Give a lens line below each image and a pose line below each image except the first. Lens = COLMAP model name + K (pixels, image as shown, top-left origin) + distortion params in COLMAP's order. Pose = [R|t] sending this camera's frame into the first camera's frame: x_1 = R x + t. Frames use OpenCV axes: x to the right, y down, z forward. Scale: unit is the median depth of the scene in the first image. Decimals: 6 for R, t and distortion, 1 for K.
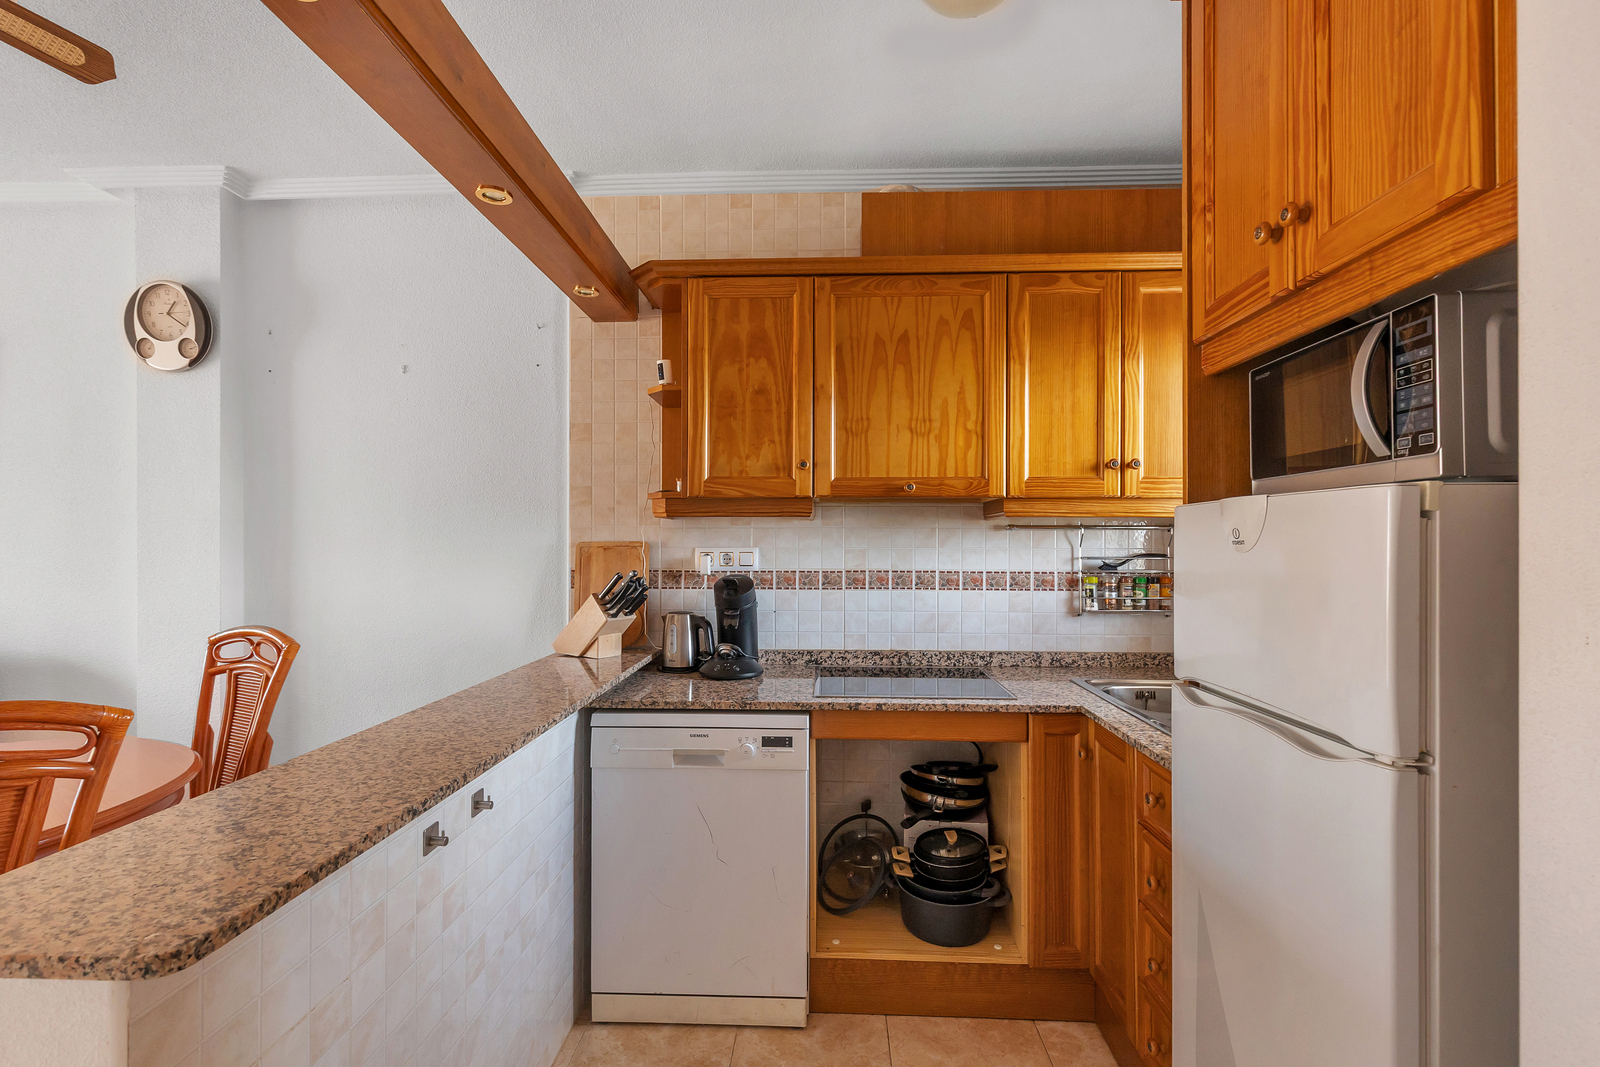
lens RADIAL K [[718.1, 0, 799.5], [0, 718.1, 543.0], [0, 0, 1]] dist [0.001591, 0.000416]
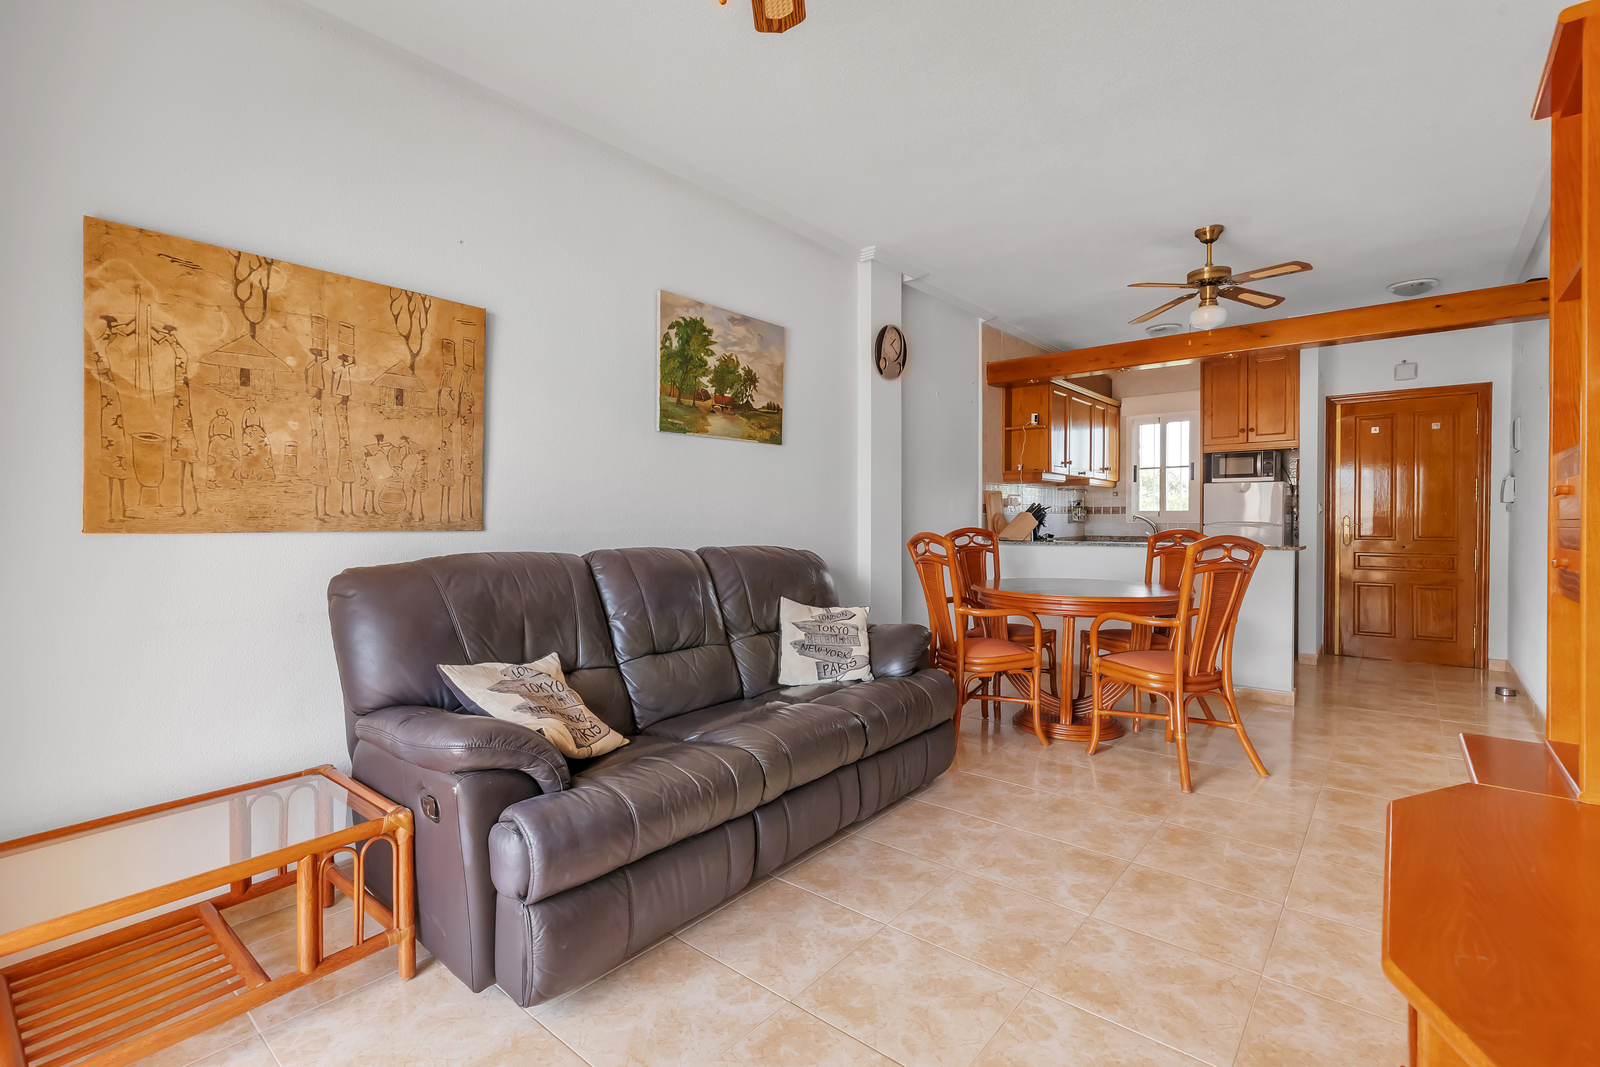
lens RADIAL K [[721.4, 0, 796.5], [0, 721.4, 526.0], [0, 0, 1]] dist [0.007099, -0.000343]
pose [[0.615179, -0.008738, 0.788339, -2.622107], [0.001811, 0.999952, 0.009671, 0.092325], [-0.788385, -0.004522, 0.615165, 0.167956]]
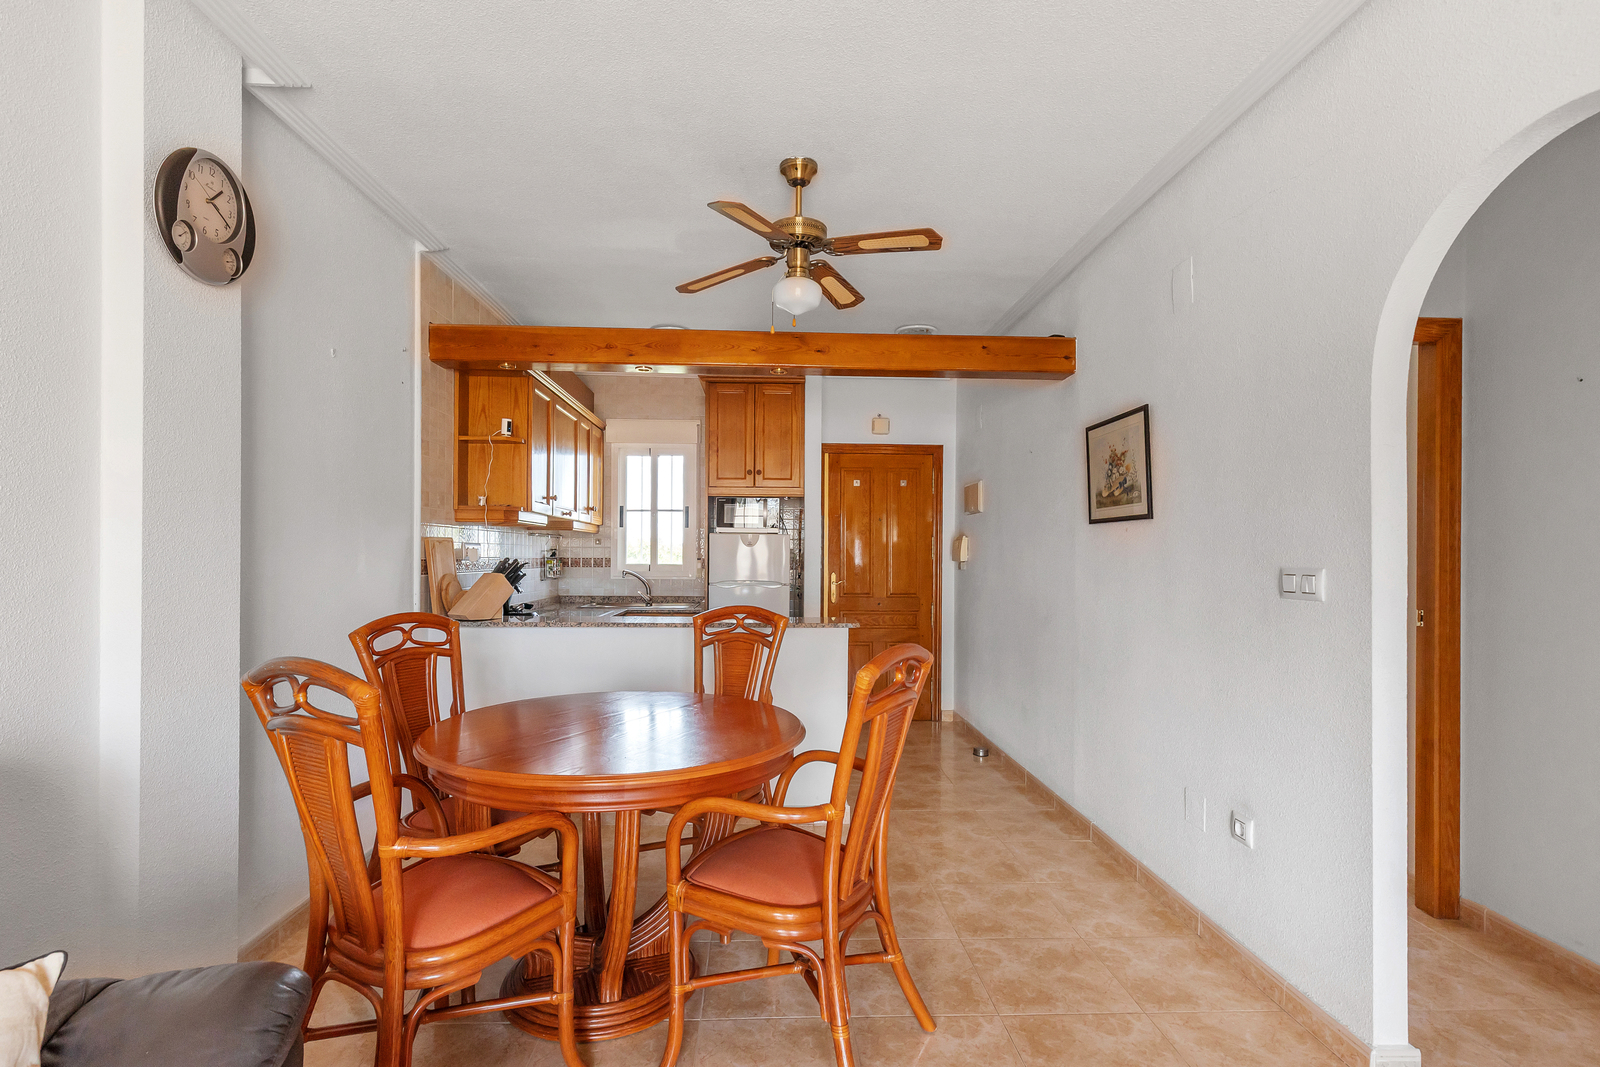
lens RADIAL K [[746.9, 0, 789.3], [0, 746.9, 557.9], [0, 0, 1]] dist [0.003046, -0.000052]
pose [[-0.077050, -0.004233, 0.997018, -1.872428], [-0.006709, 0.999971, 0.003727, 0.029825], [-0.997005, -0.006402, -0.077076, 0.547187]]
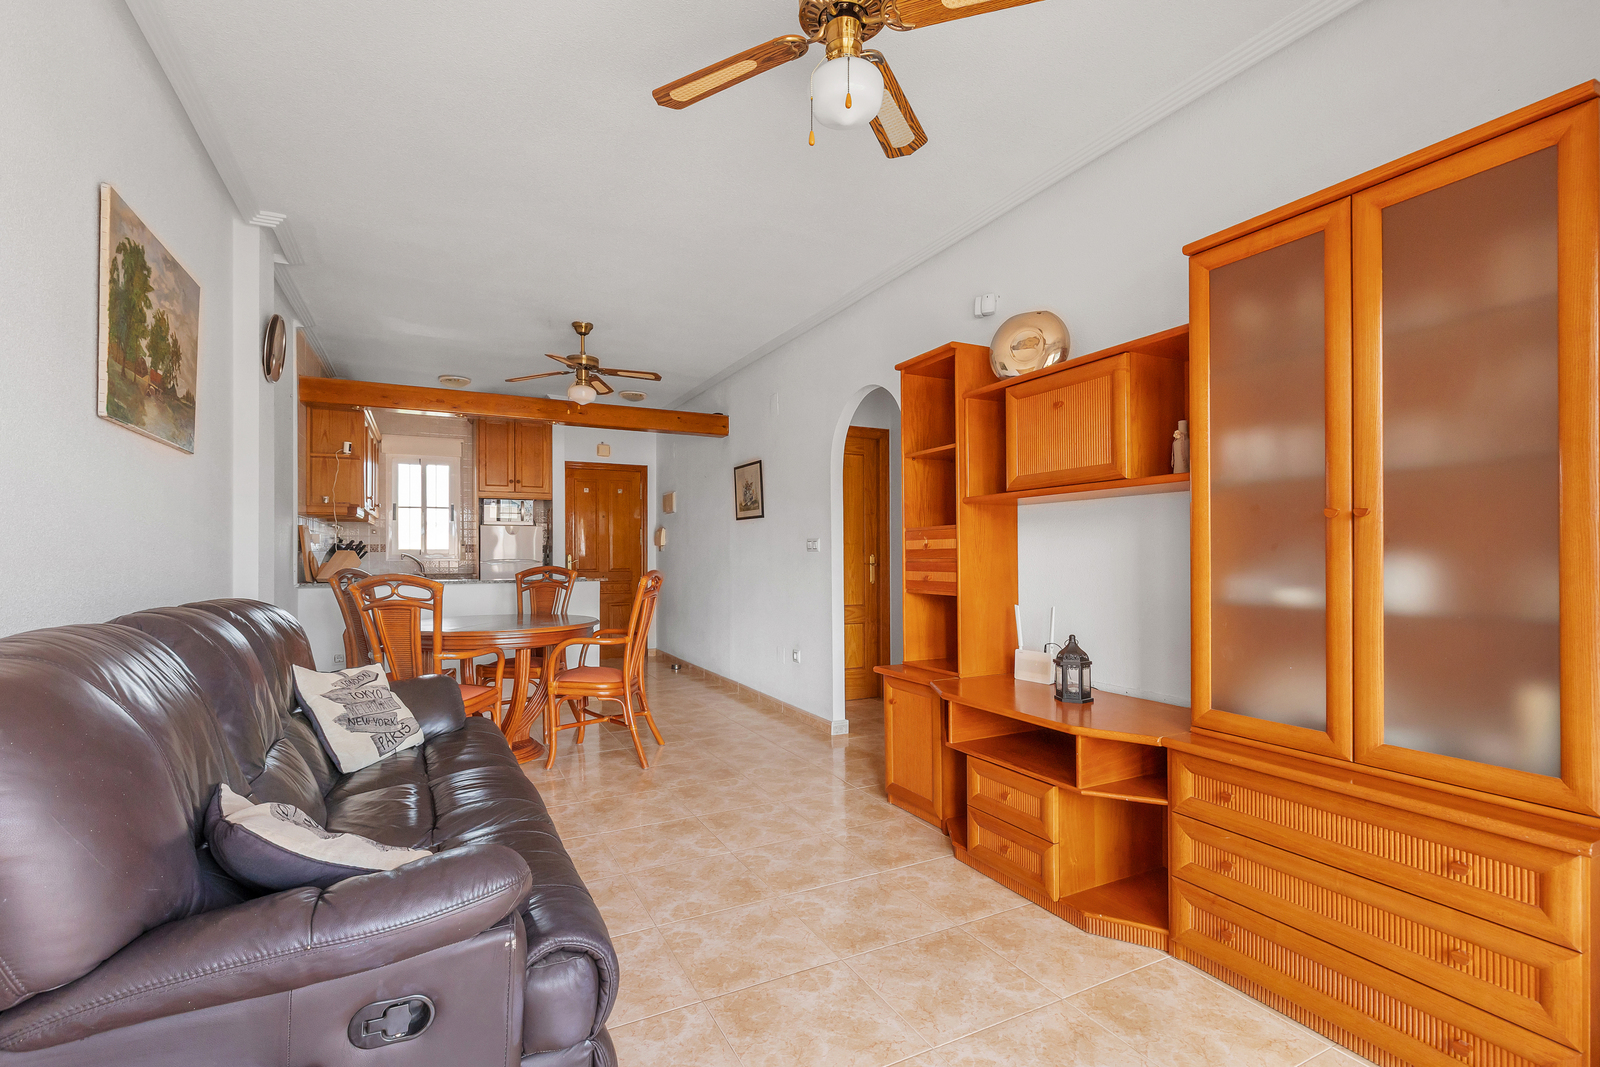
lens RADIAL K [[718.1, 0, 799.5], [0, 718.1, 543.0], [0, 0, 1]] dist [0.001591, 0.000416]
pose [[-0.493670, 0.014023, 0.869536, -2.804540], [0.002958, 0.999891, -0.014446, 0.084444], [-0.869644, -0.004559, -0.493658, 0.920237]]
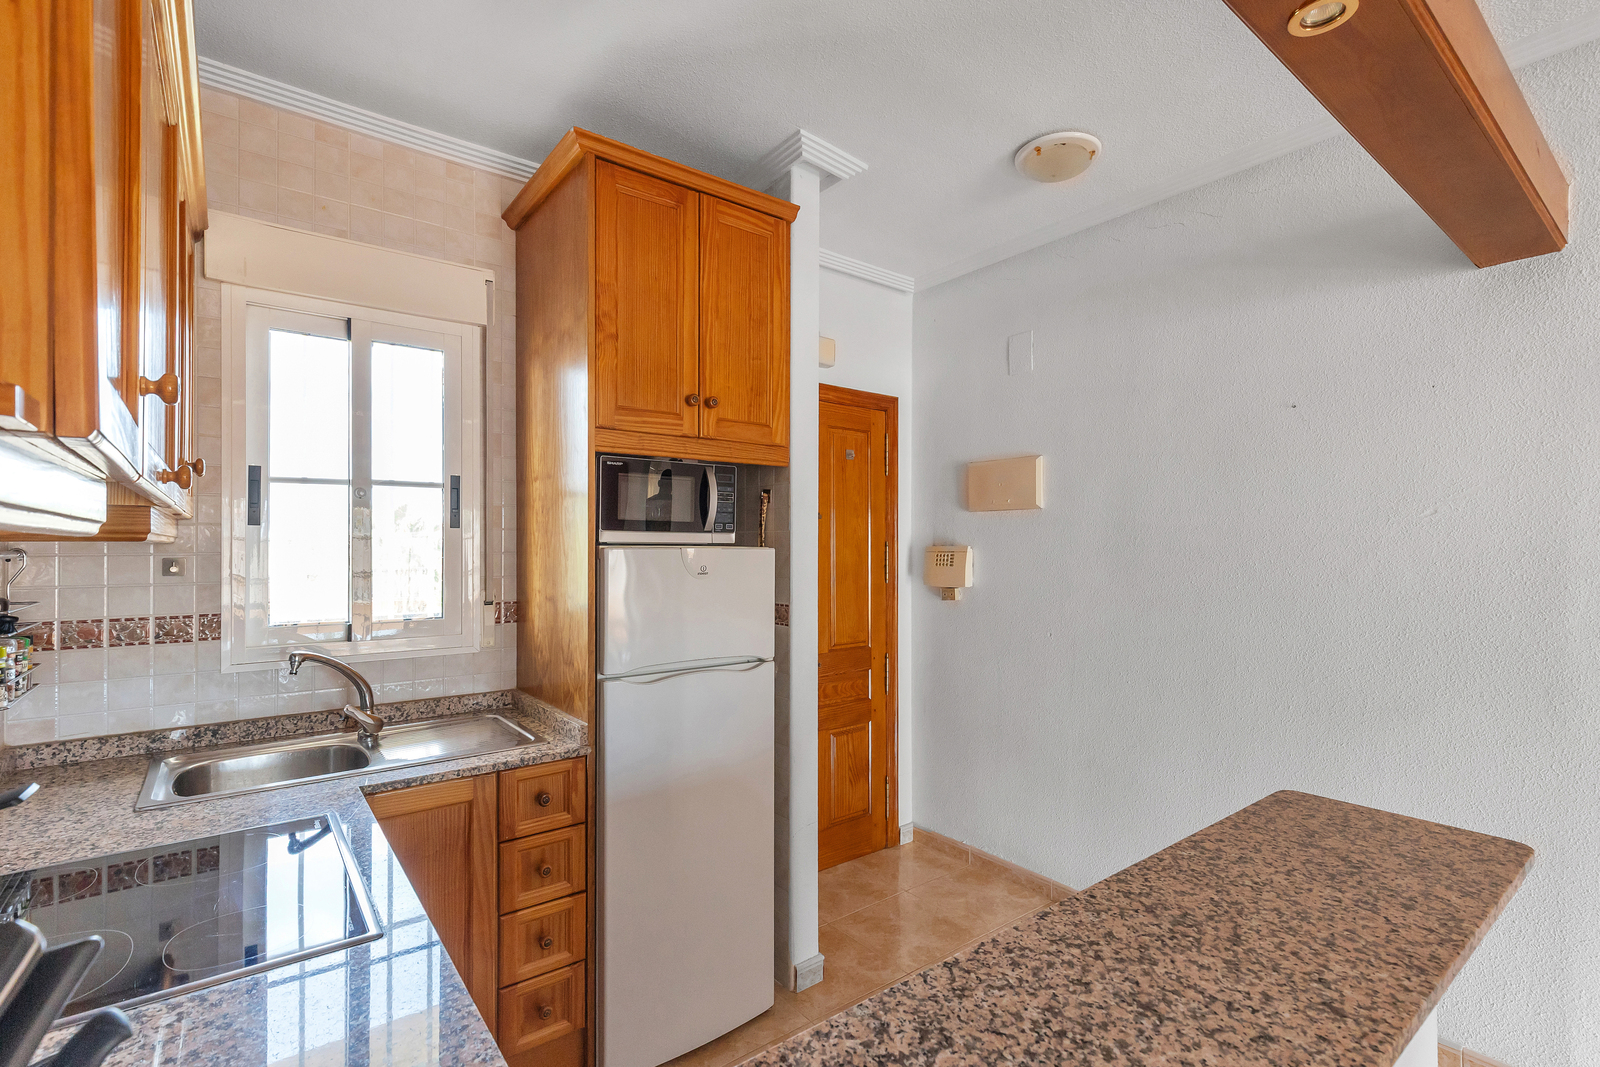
lens RADIAL K [[739.7, 0, 800.5], [0, 739.7, 546.3], [0, 0, 1]] dist [0.006478, 0.000194]
pose [[-0.642700, -0.000735, 0.766118, -0.460511], [-0.001152, 0.999999, -0.000007, -0.033483], [-0.766117, -0.000887, -0.642700, 0.979014]]
